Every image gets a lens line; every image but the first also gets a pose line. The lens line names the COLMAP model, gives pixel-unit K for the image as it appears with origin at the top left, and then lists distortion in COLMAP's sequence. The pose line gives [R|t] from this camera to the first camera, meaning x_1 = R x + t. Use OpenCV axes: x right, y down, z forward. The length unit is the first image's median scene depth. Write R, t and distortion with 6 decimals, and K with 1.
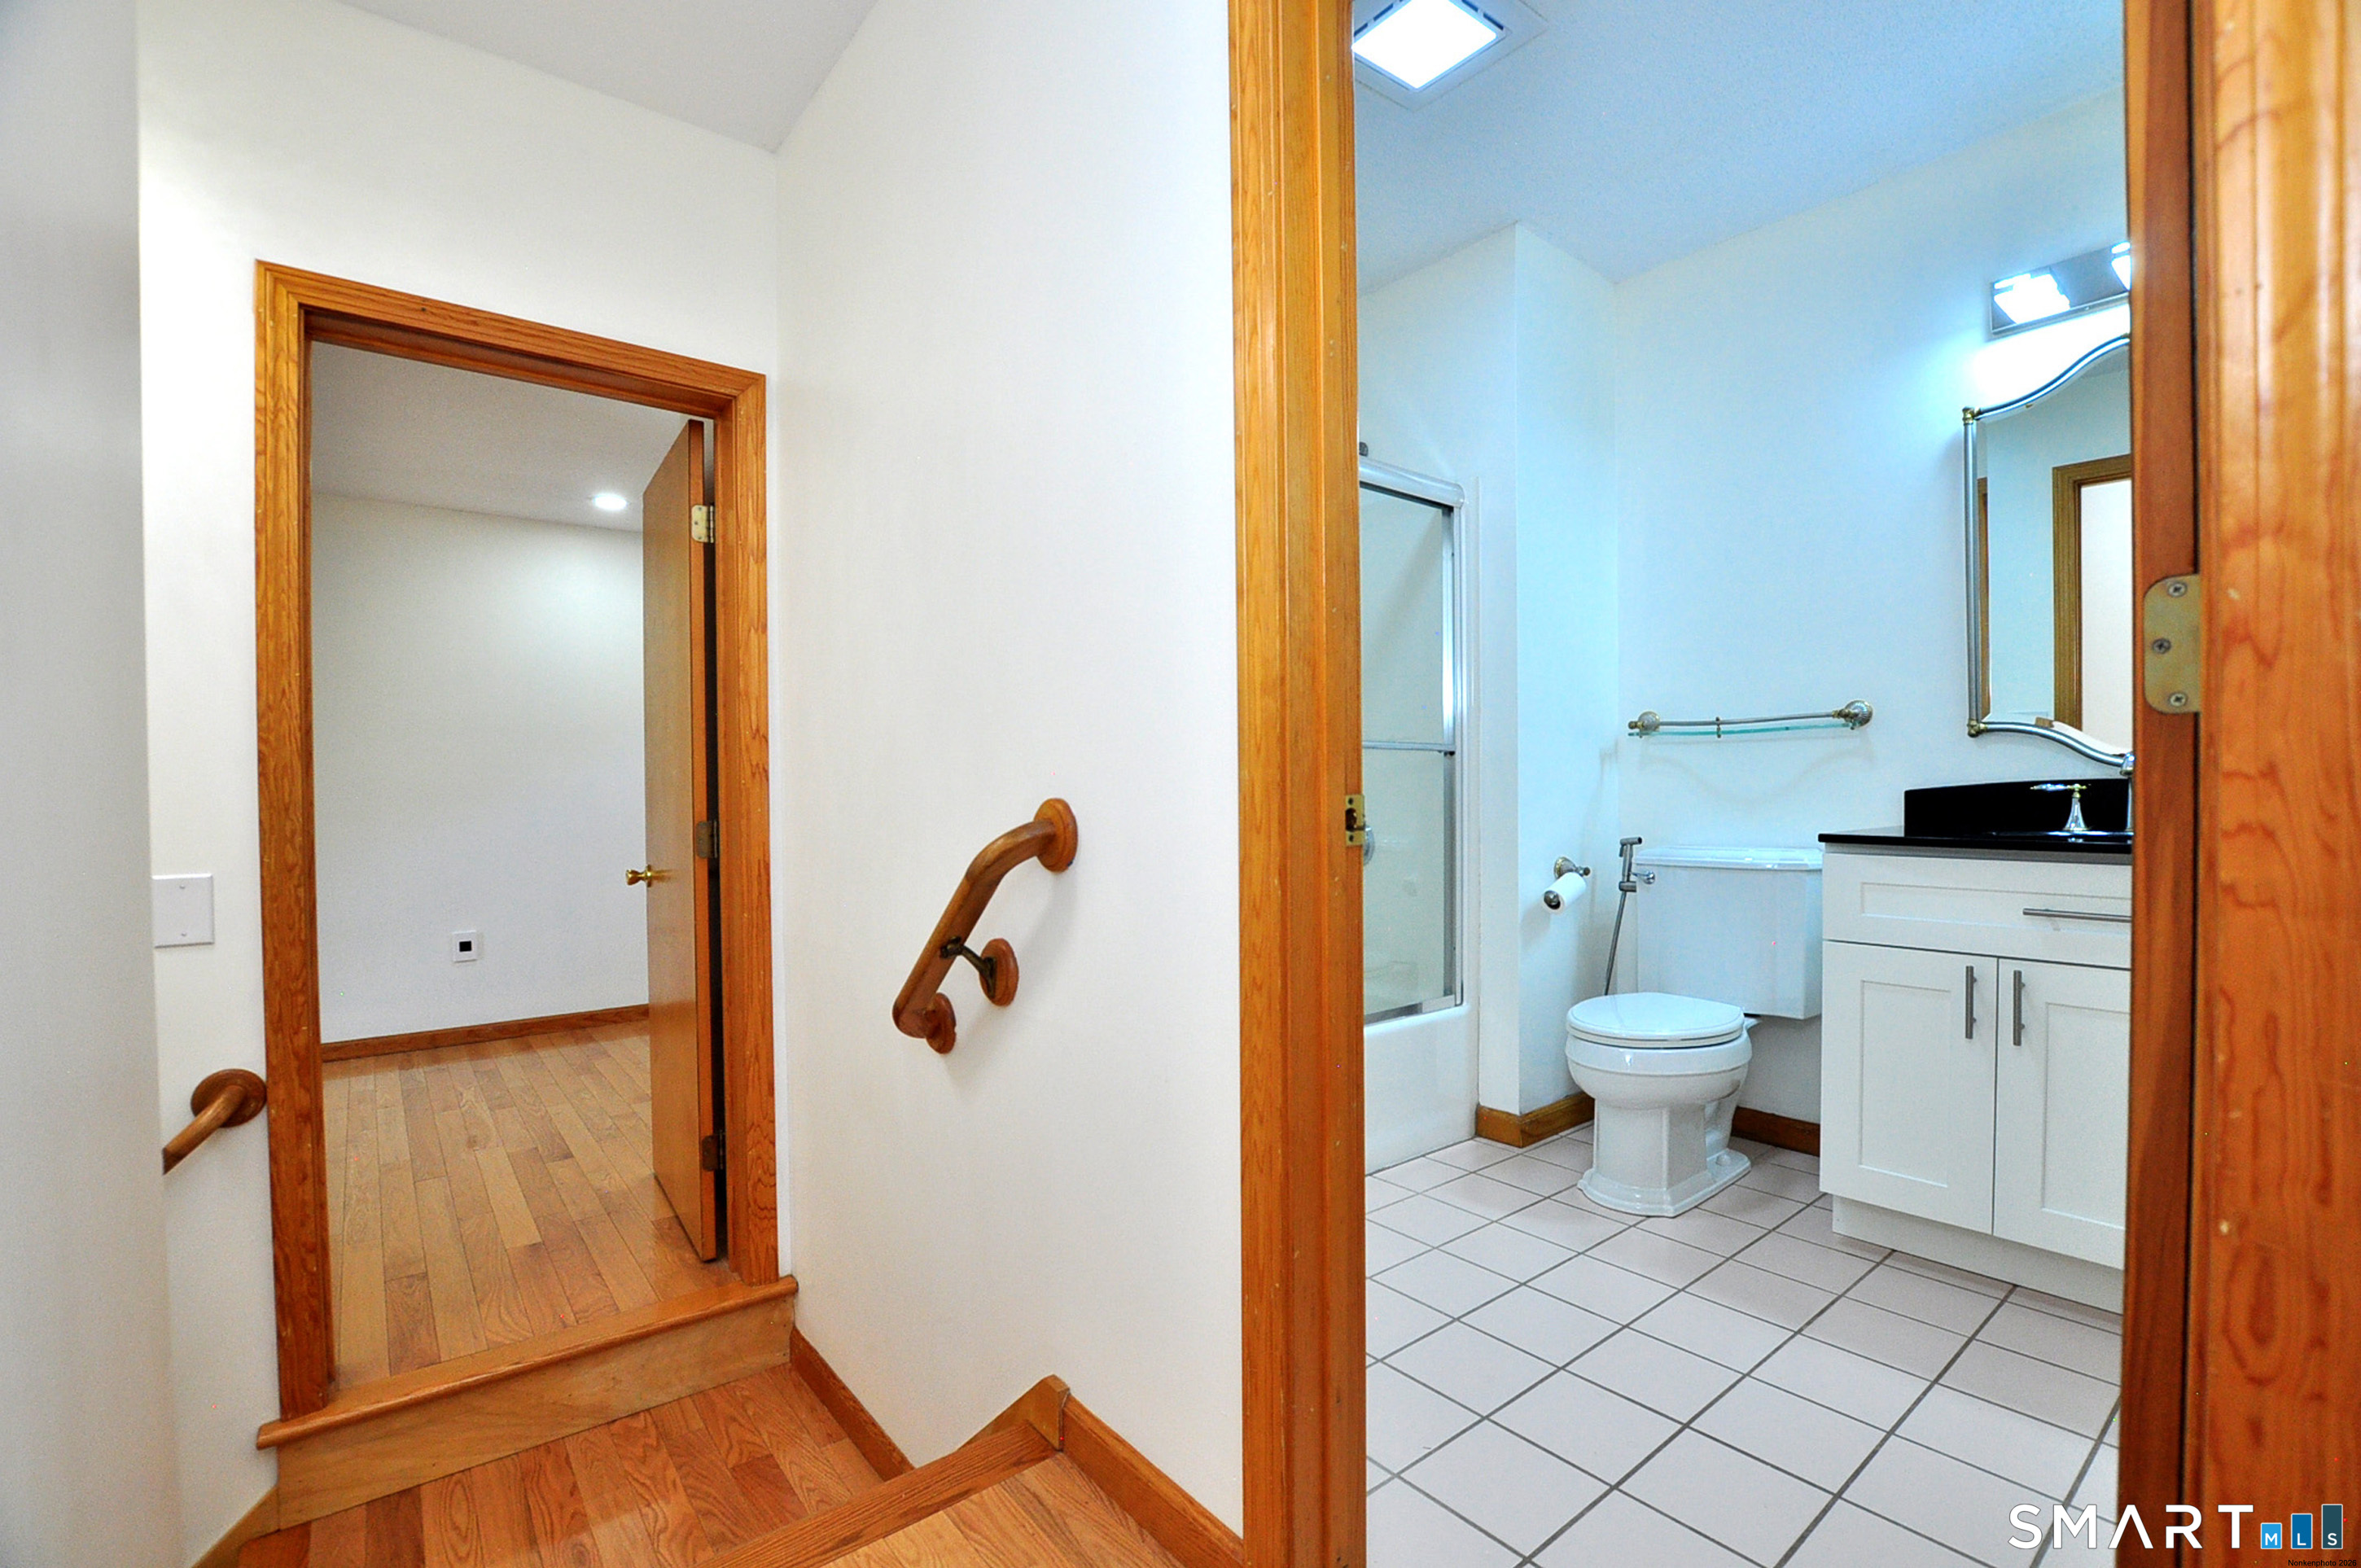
lens RADIAL K [[1046.8, 0, 1196.0], [0, 1046.8, 799.6], [0, 0, 1]] dist [-0.025396, 0.000983]
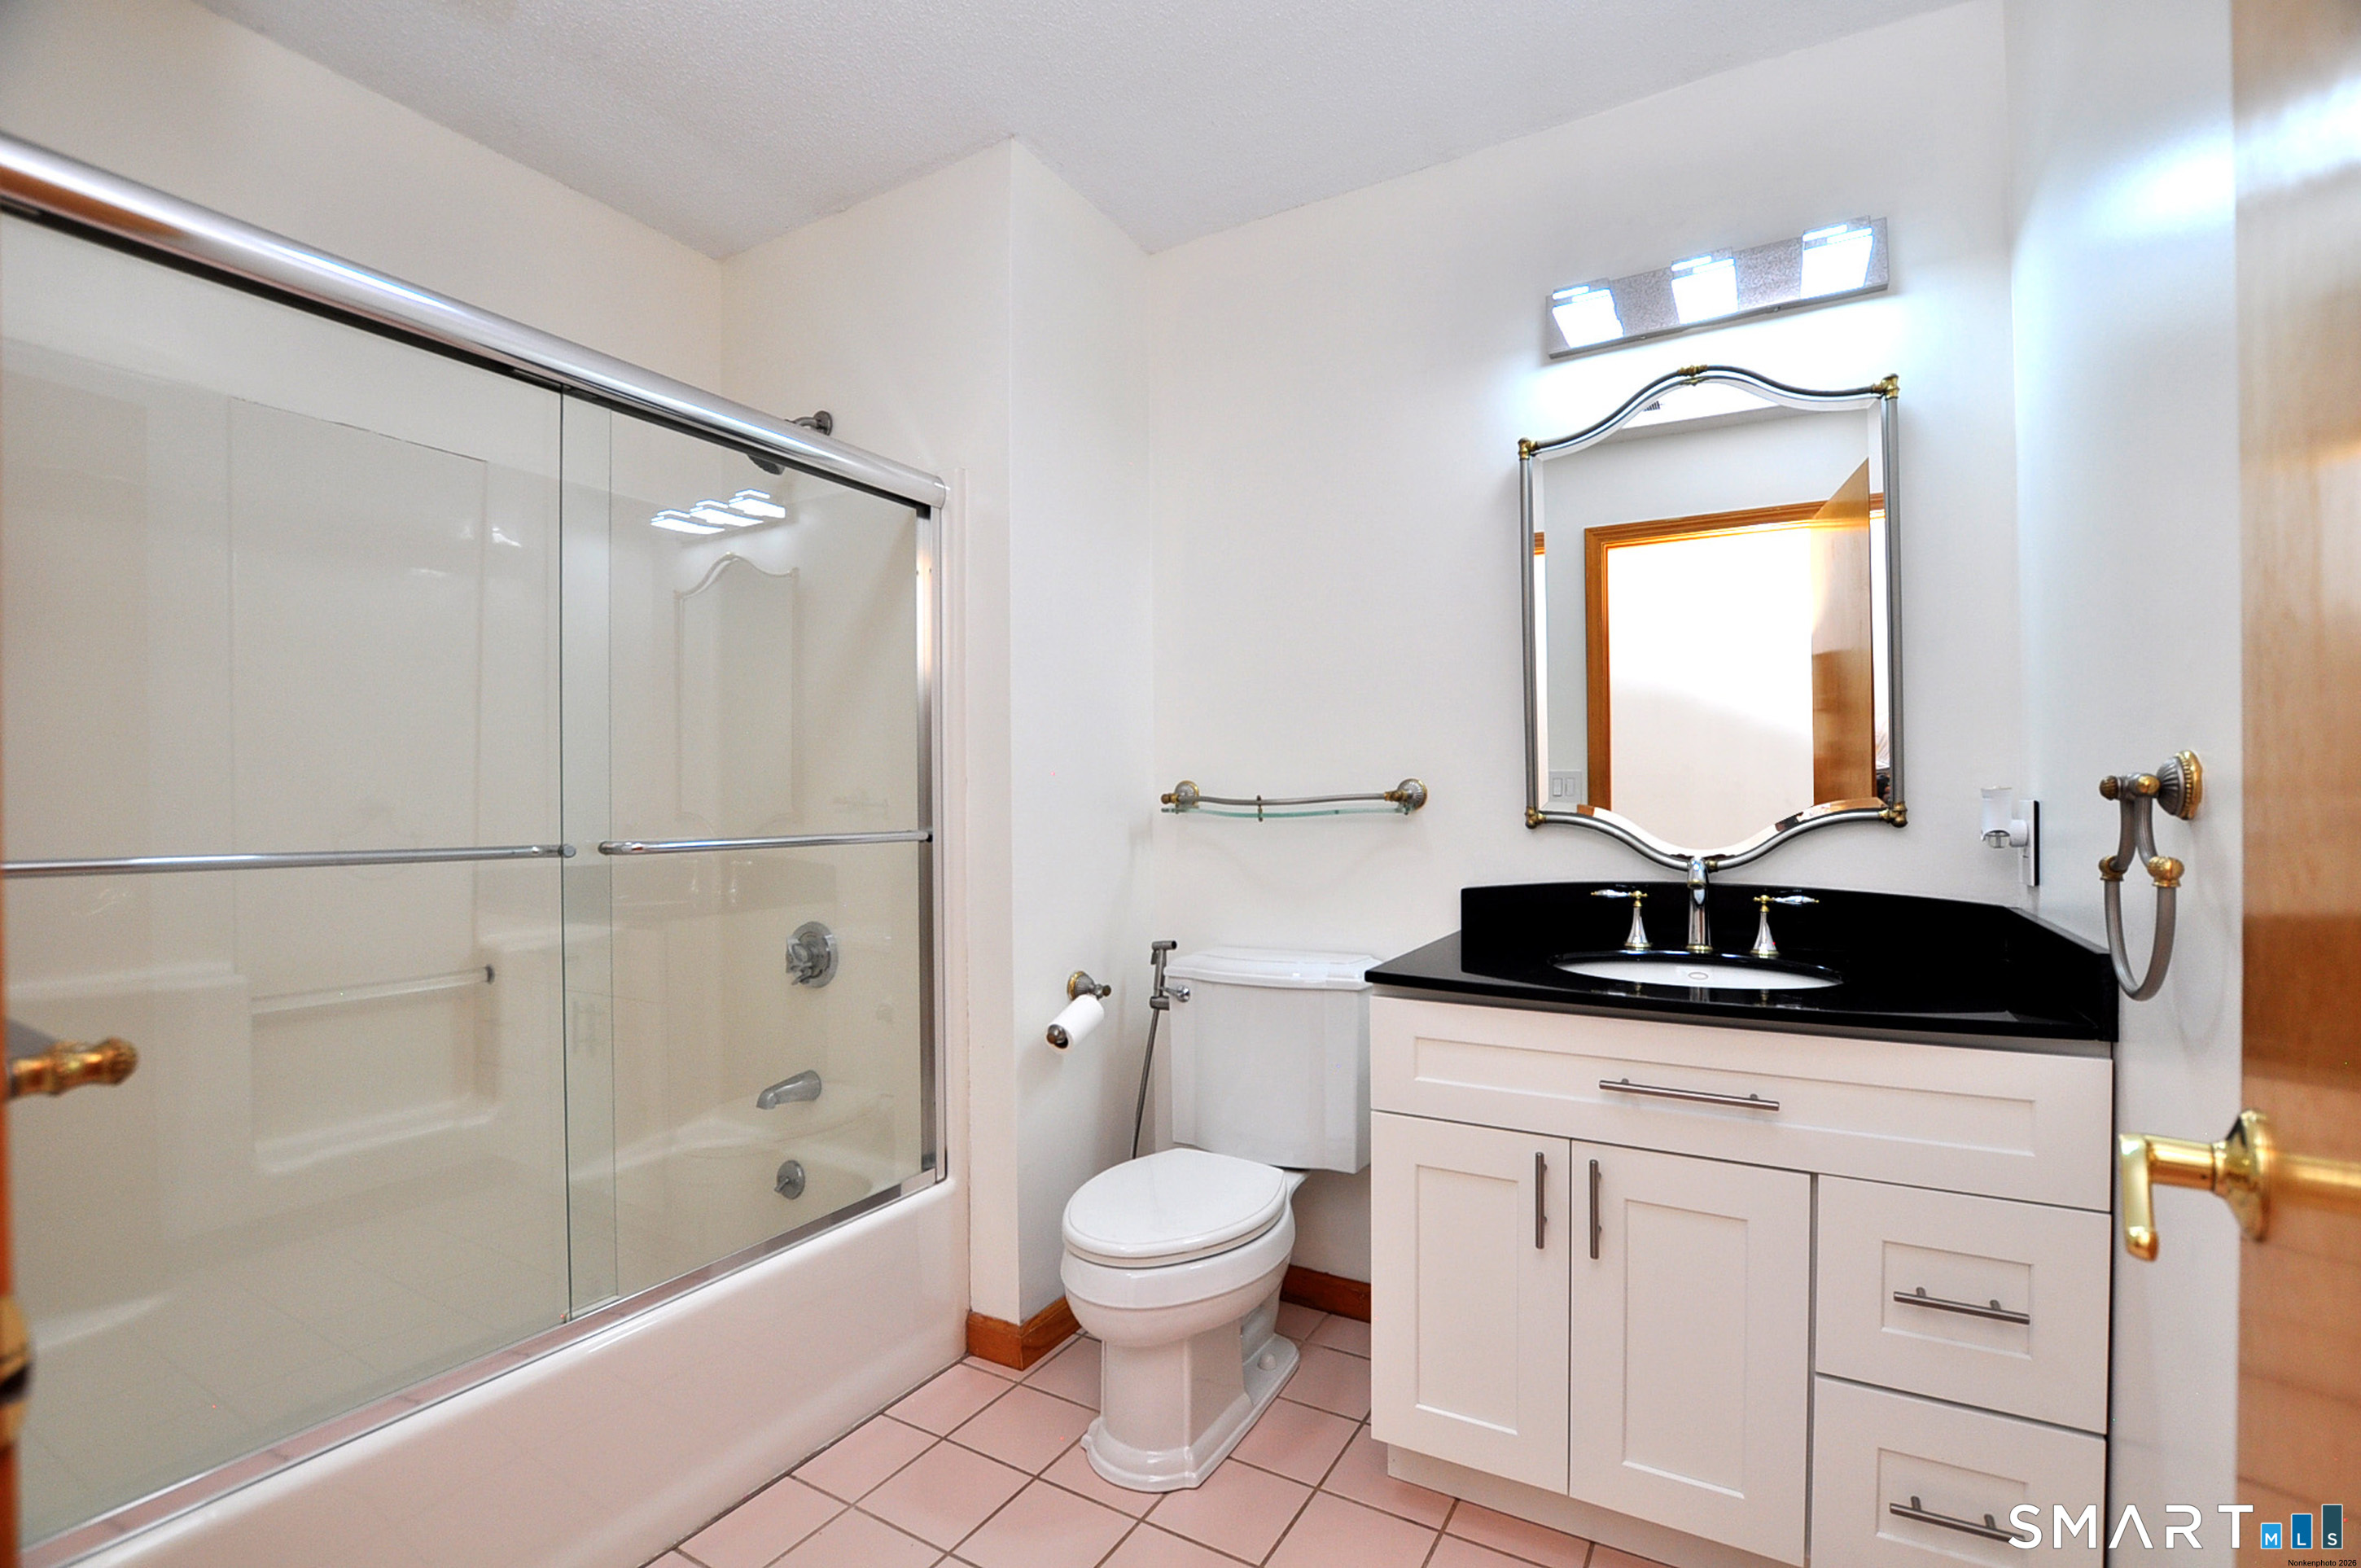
lens RADIAL K [[1046.8, 0, 1196.0], [0, 1046.8, 799.6], [0, 0, 1]] dist [-0.025396, 0.000983]
pose [[0.936248, 0.000614, 0.351340, 0.179813], [0.005101, 0.999869, -0.015341, -0.066915], [-0.351303, 0.016155, 0.936122, 0.271722]]
